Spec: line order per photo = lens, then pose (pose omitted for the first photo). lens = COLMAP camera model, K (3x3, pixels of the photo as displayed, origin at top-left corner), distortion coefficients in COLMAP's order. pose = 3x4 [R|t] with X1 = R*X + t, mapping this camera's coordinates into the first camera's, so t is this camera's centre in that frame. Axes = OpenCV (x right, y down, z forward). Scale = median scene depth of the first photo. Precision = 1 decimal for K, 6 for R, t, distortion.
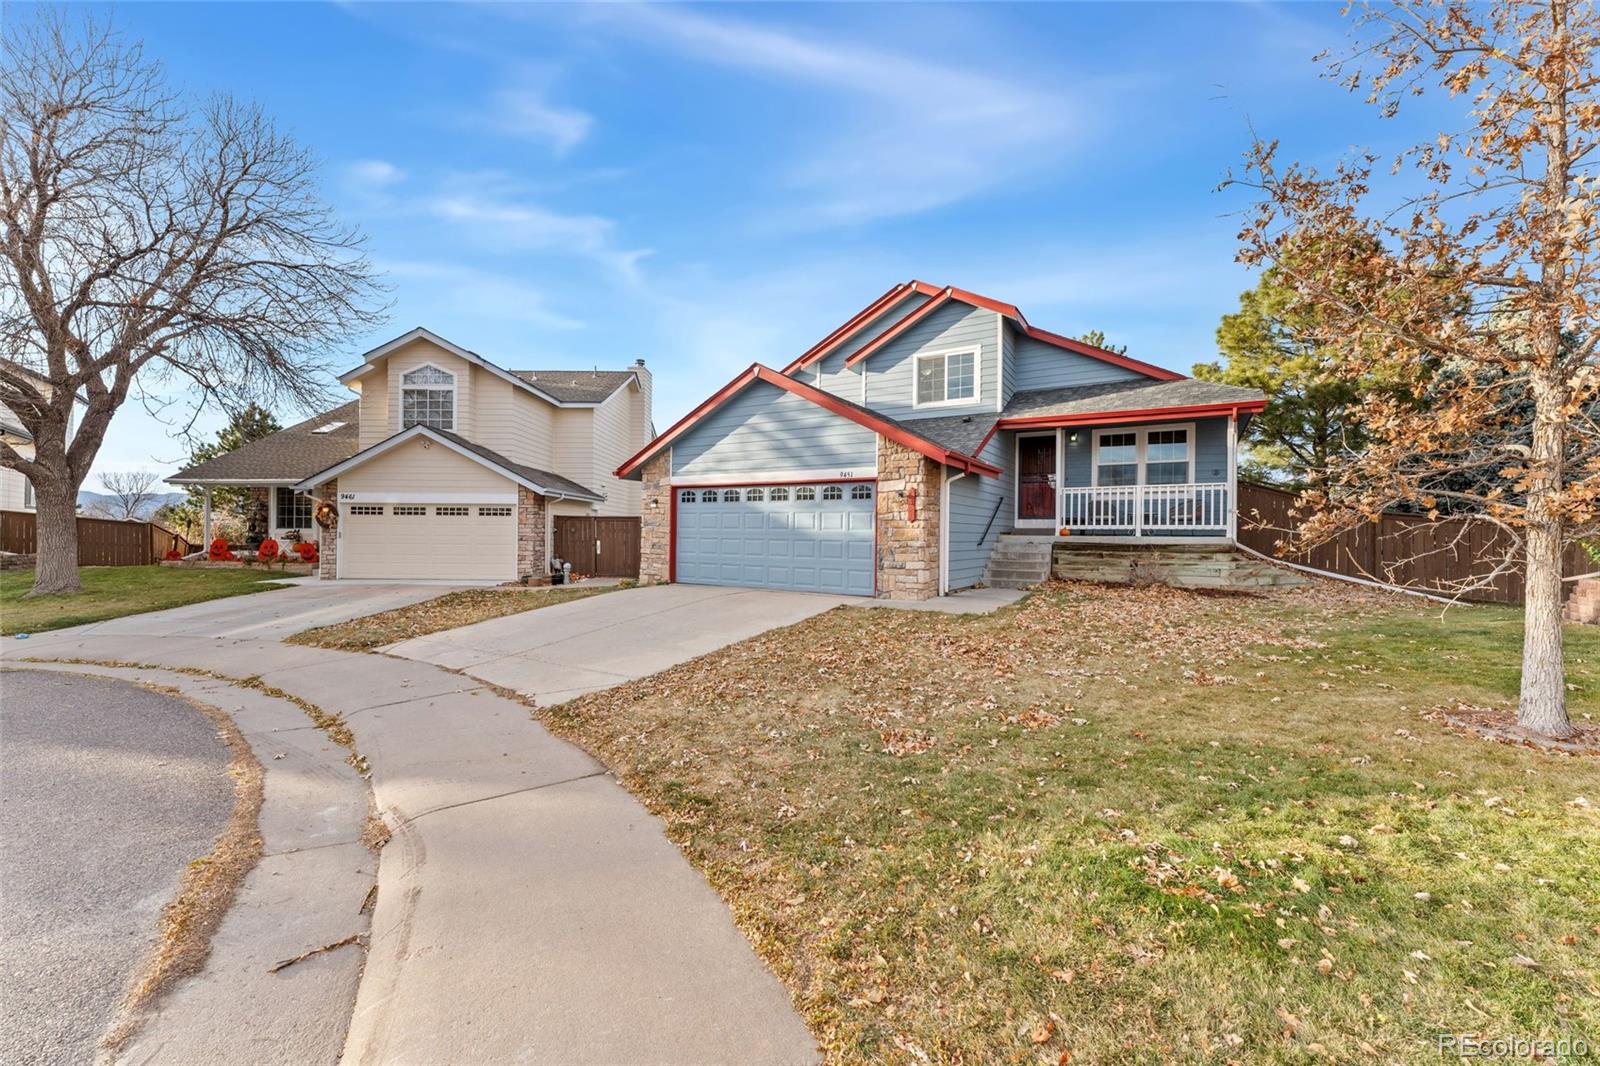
lens RADIAL K [[639.8, 0, 800.0], [0, 639.8, 533.0], [0, 0, 1]] dist [-0.000739, -0.000110]
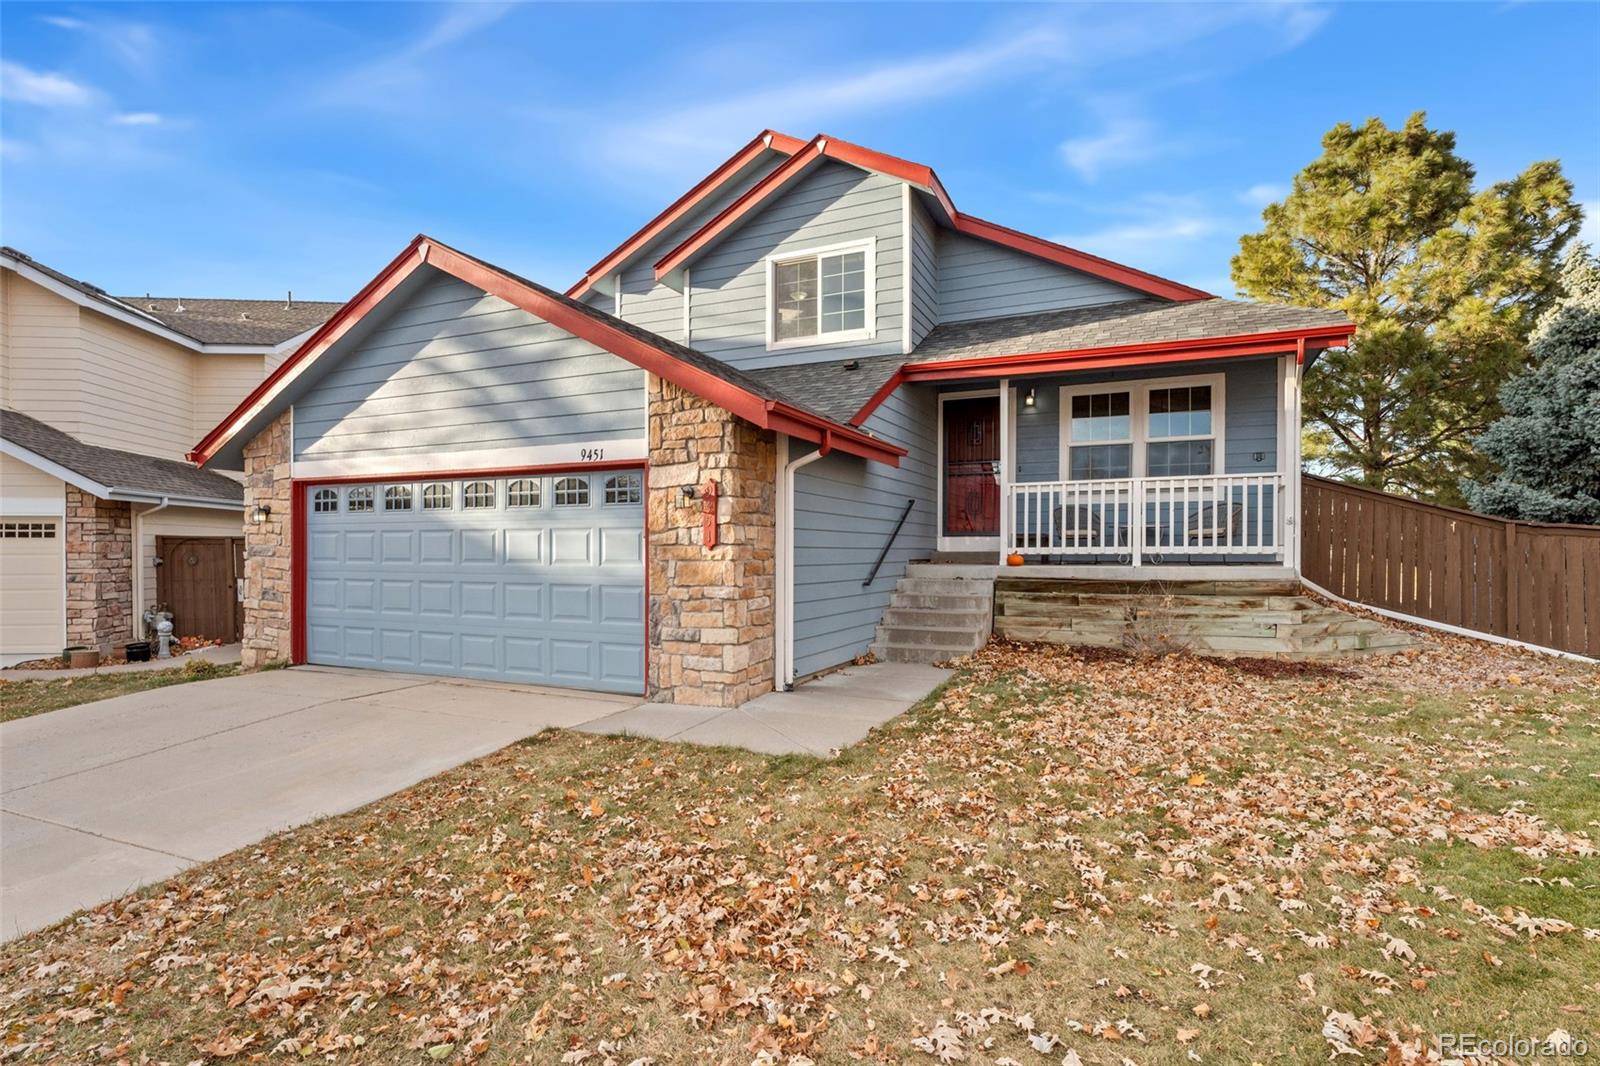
lens RADIAL K [[812.5, 0, 795.8], [0, 812.5, 560.7], [0, 0, 1]] dist [-0.000586, -0.001355]
pose [[0.993842, -0.011620, 0.110194, 0.136583], [0.010187, 0.999856, 0.013559, -0.012432], [-0.110336, -0.012353, 0.993818, 0.293493]]
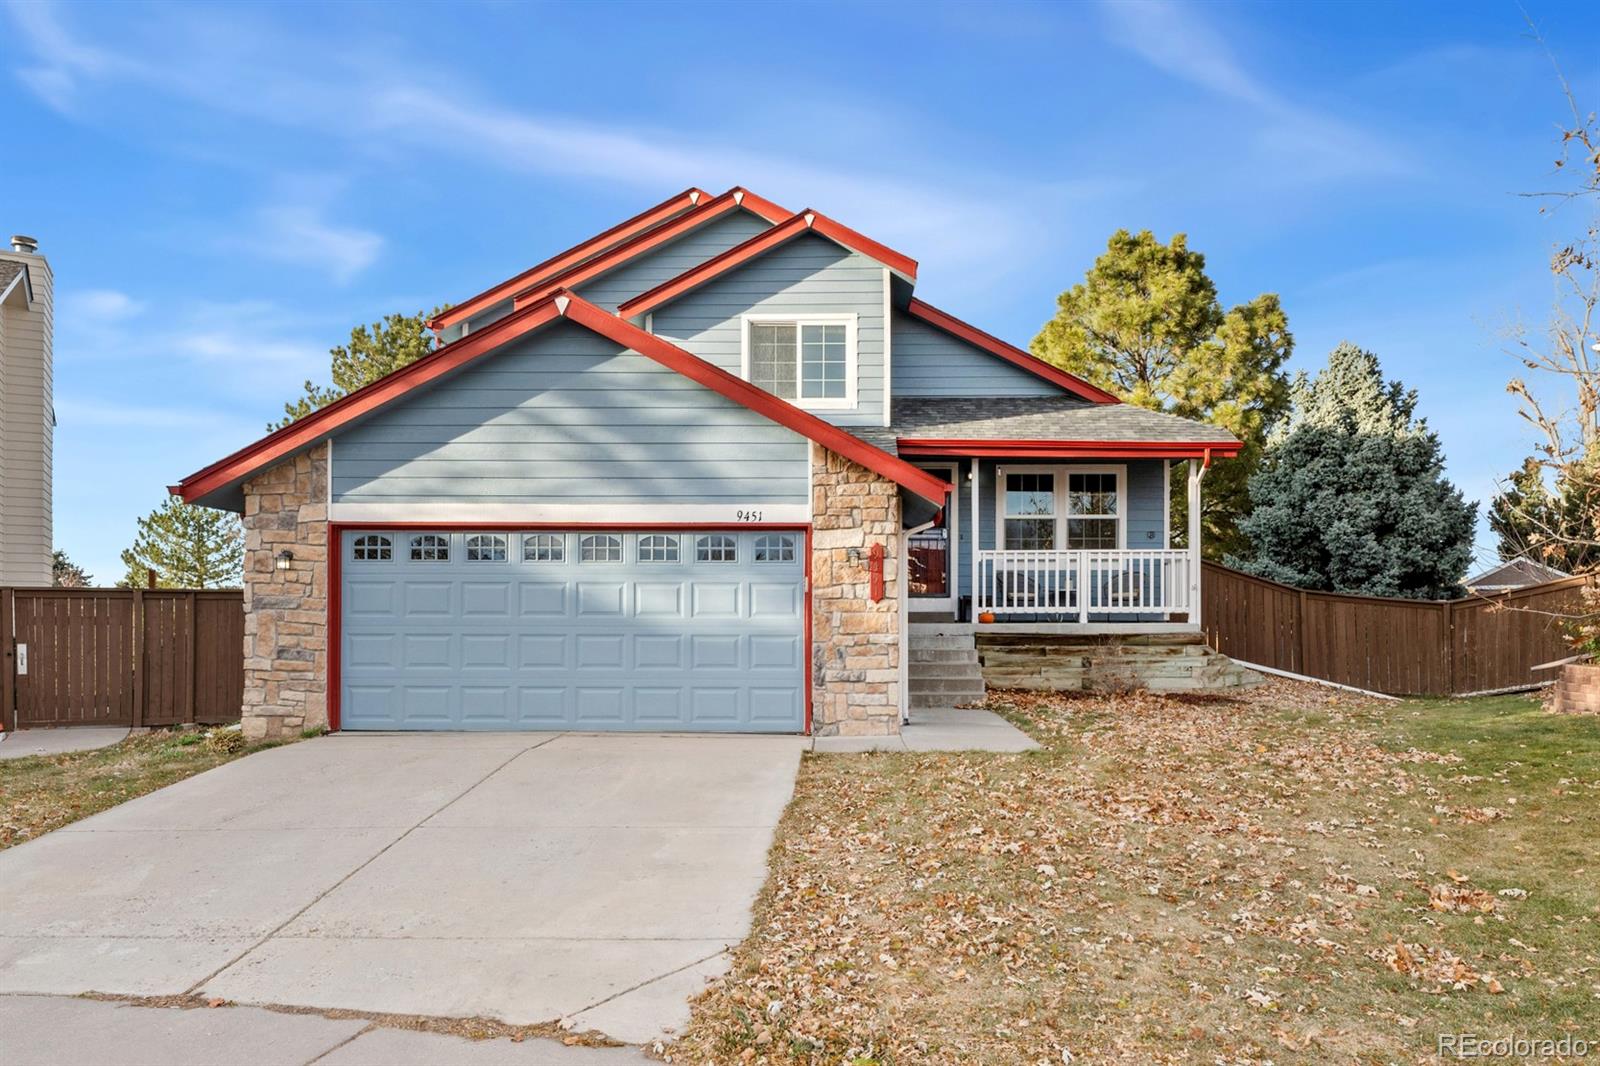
lens RADIAL K [[1054.5, 0, 829.9], [0, 1054.5, 623.8], [0, 0, 1]] dist [-0.000669, 0.000716]
pose [[0.856681, -0.008680, 0.515773, -0.288851], [0.007033, 0.999962, 0.005148, -0.001765], [-0.515798, -0.000783, 0.856710, 0.154907]]
